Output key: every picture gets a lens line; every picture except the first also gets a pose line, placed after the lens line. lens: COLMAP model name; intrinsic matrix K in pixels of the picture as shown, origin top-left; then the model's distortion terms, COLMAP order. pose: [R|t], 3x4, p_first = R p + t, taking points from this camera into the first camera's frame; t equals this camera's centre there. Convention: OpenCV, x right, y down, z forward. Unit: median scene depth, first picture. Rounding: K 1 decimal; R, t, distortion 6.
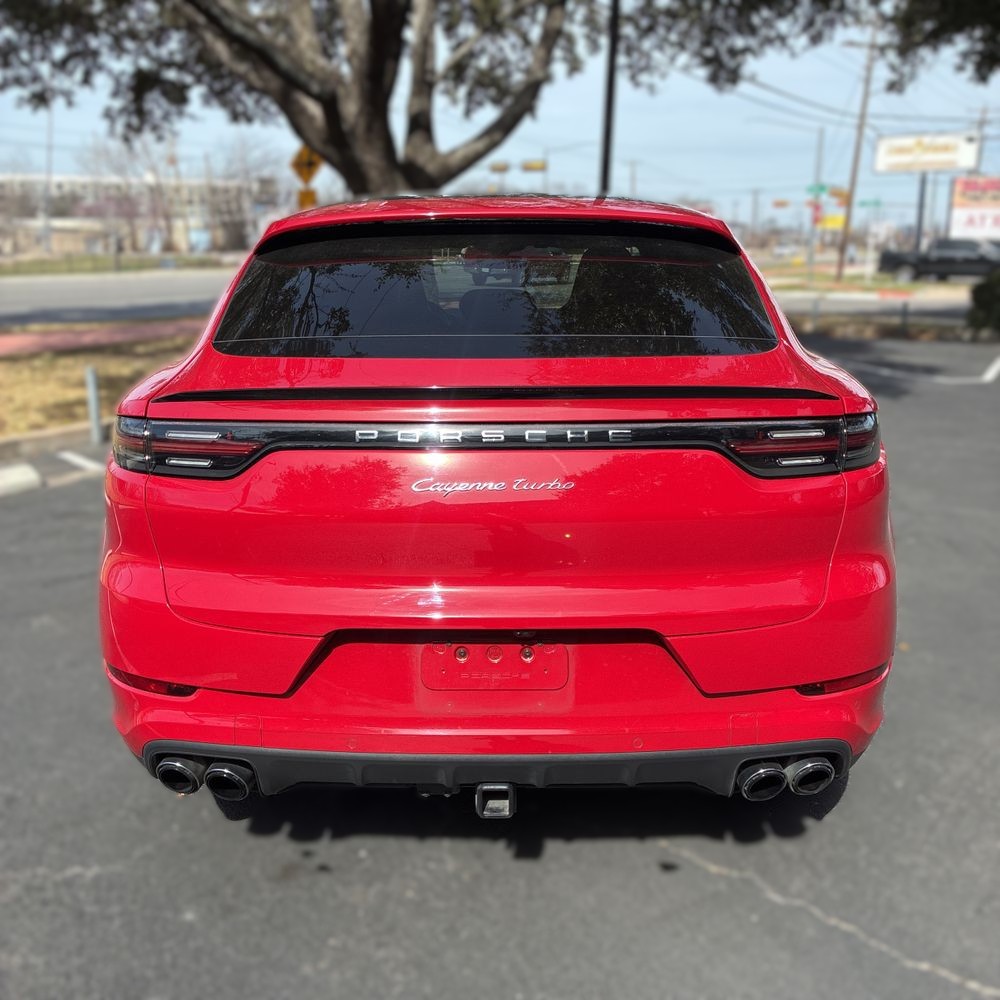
lens RADIAL K [[1021.1, 0, 494.1], [0, 1021.1, 497.8], [0, 0, 1]] dist [0.029026, 0.000000]
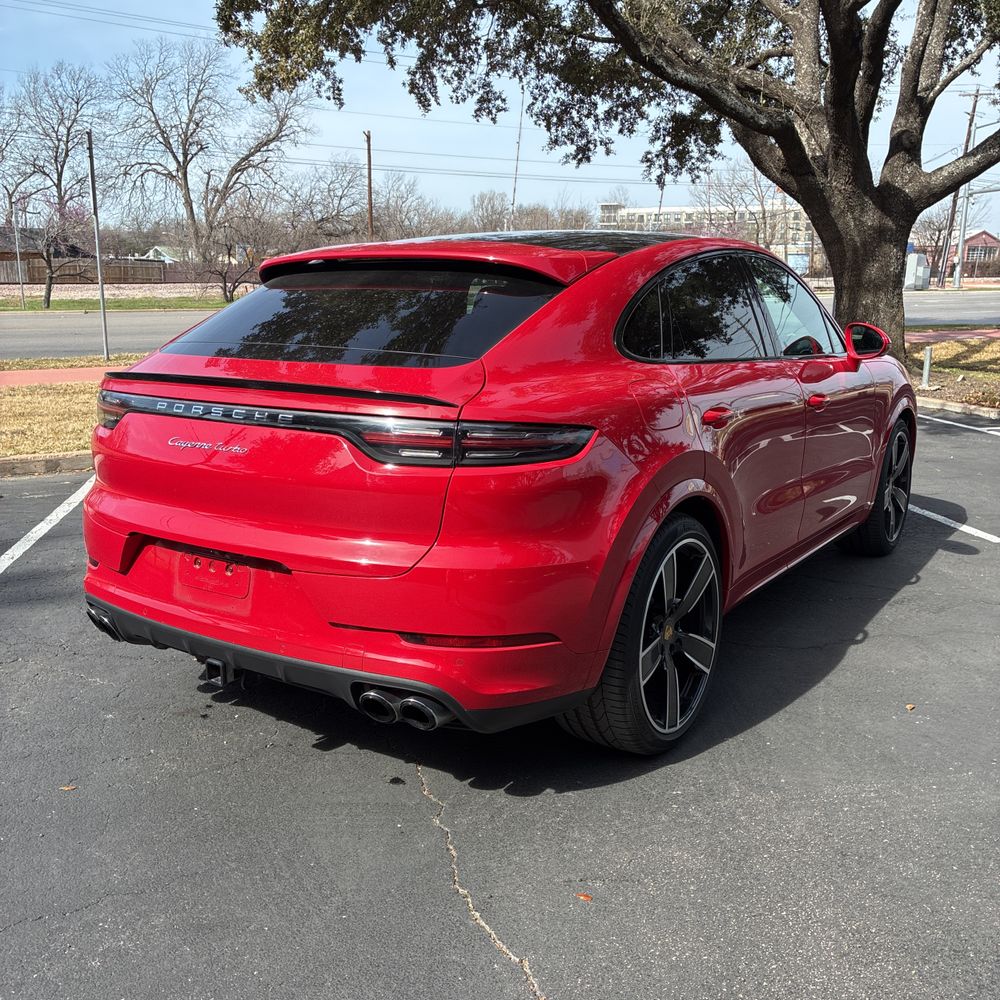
lens RADIAL K [[1021.1, 0, 460.6], [0, 1021.1, 509.8], [0, 0, 1]] dist [0.029026, 0.000000]
pose [[0.824907, 0.121596, -0.552035, 0.128674], [-0.130638, 0.991161, 0.023109, -0.000343], [0.549965, 0.053054, 0.833501, -0.000273]]
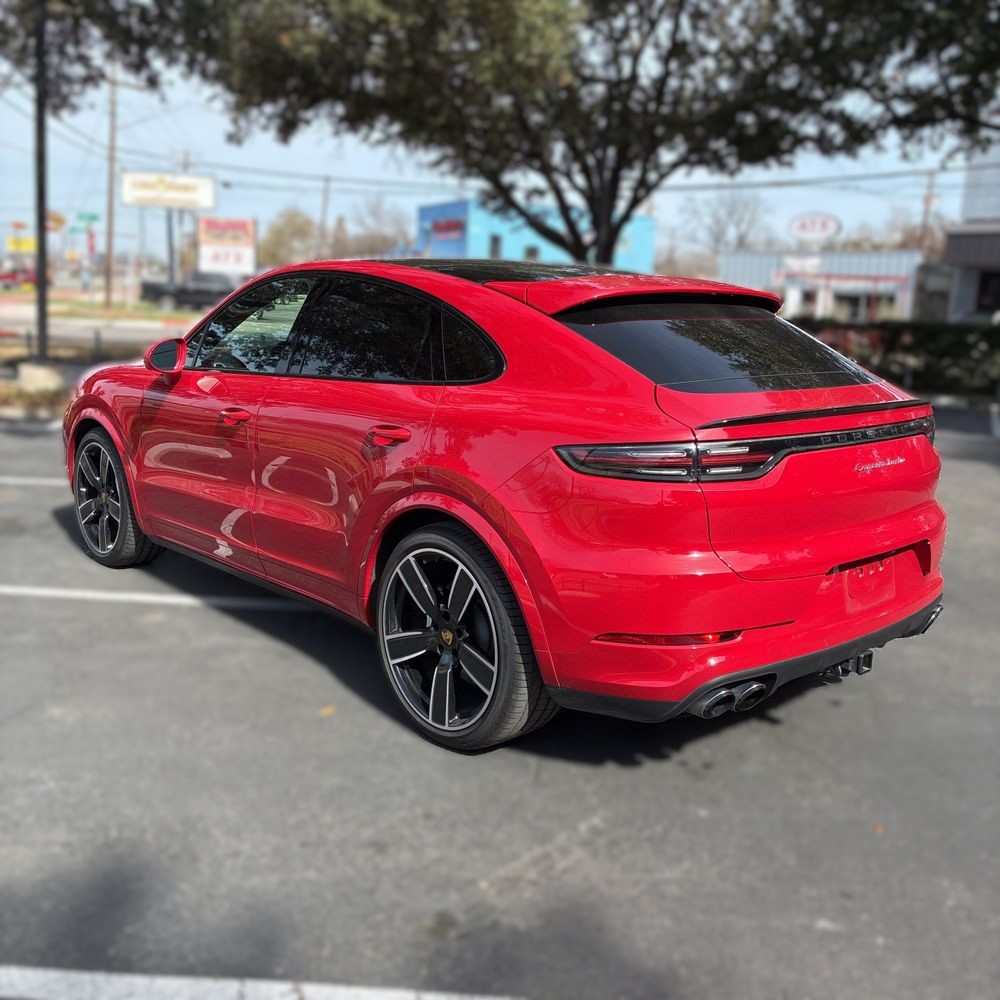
lens RADIAL K [[1021.1, 0, 502.6], [0, 1021.1, 491.2], [0, 0, 1]] dist [0.029026, 0.000000]
pose [[0.727715, -0.105017, 0.677792, -0.187479], [0.125318, 0.991932, 0.019142, -0.009070], [-0.674334, 0.071009, 0.735005, 0.023340]]
